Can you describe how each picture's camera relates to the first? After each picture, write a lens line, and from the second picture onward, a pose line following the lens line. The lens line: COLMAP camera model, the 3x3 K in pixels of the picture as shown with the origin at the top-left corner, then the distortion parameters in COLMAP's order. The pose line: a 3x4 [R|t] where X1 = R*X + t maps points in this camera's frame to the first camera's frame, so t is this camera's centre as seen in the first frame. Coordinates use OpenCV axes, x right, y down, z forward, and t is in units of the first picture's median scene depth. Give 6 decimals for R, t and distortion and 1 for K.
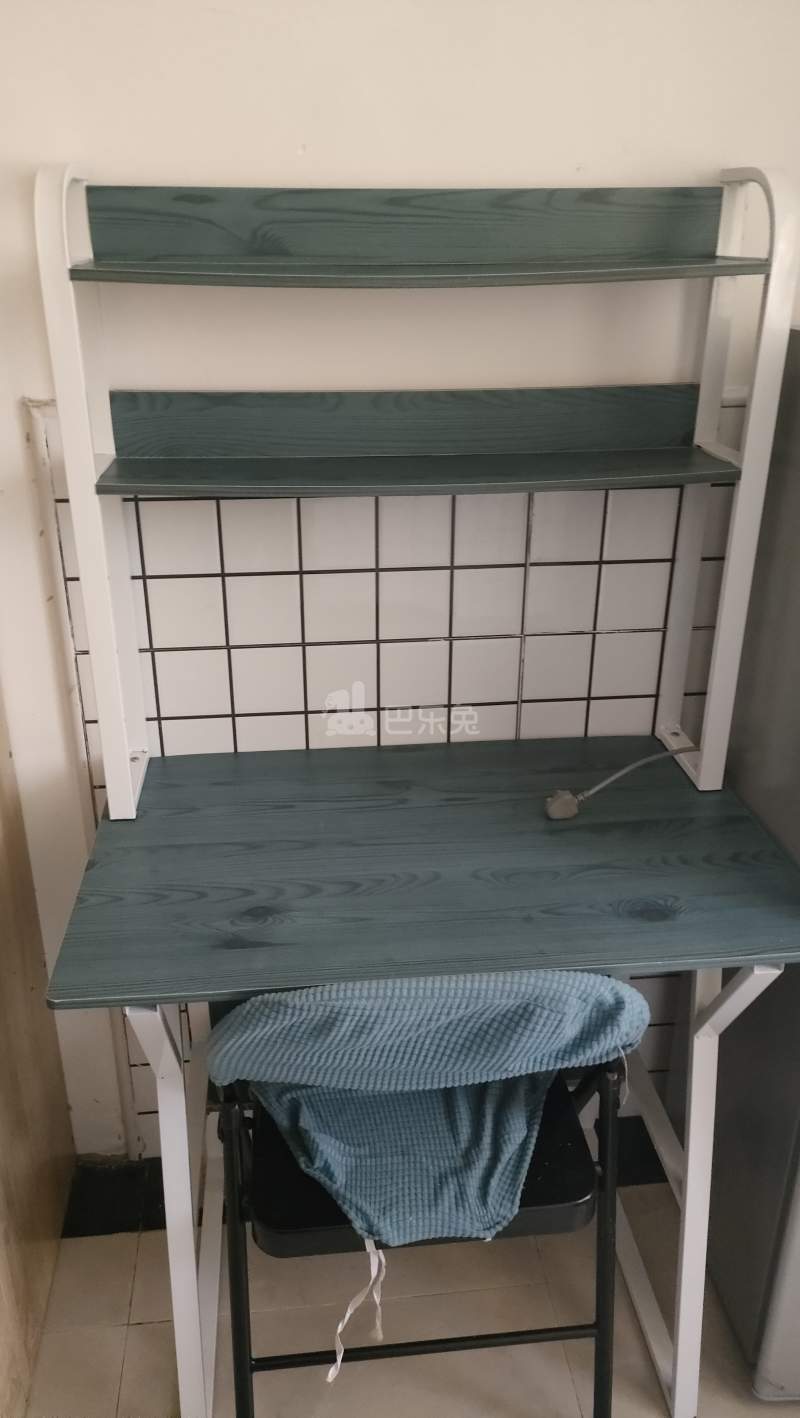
lens RADIAL K [[1033.4, 0, 390.8], [0, 1033.4, 703.1], [0, 0, 1]] dist [0.071025, -0.090504]
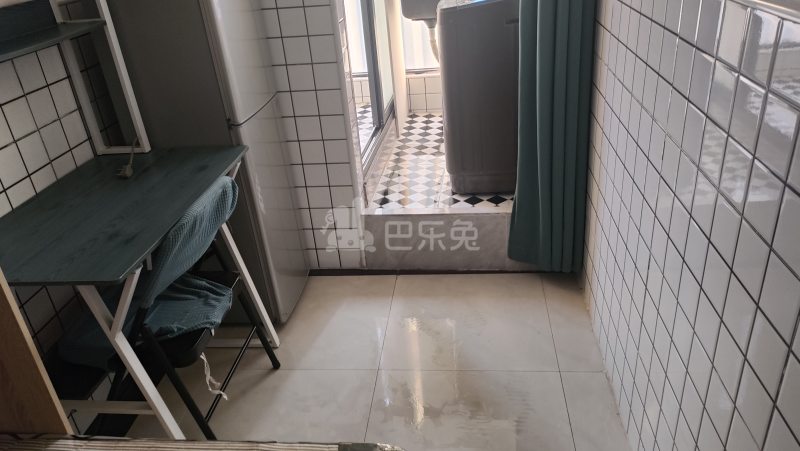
lens RADIAL K [[583.0, 0, 397.6], [0, 583.0, 222.6], [0, 0, 1]] dist [0.071025, -0.090504]
pose [[0.218172, -0.470599, 0.854949, -0.961190], [0.470769, 0.818135, 0.330201, 0.041943], [-0.854856, 0.330443, 0.400037, -0.035050]]
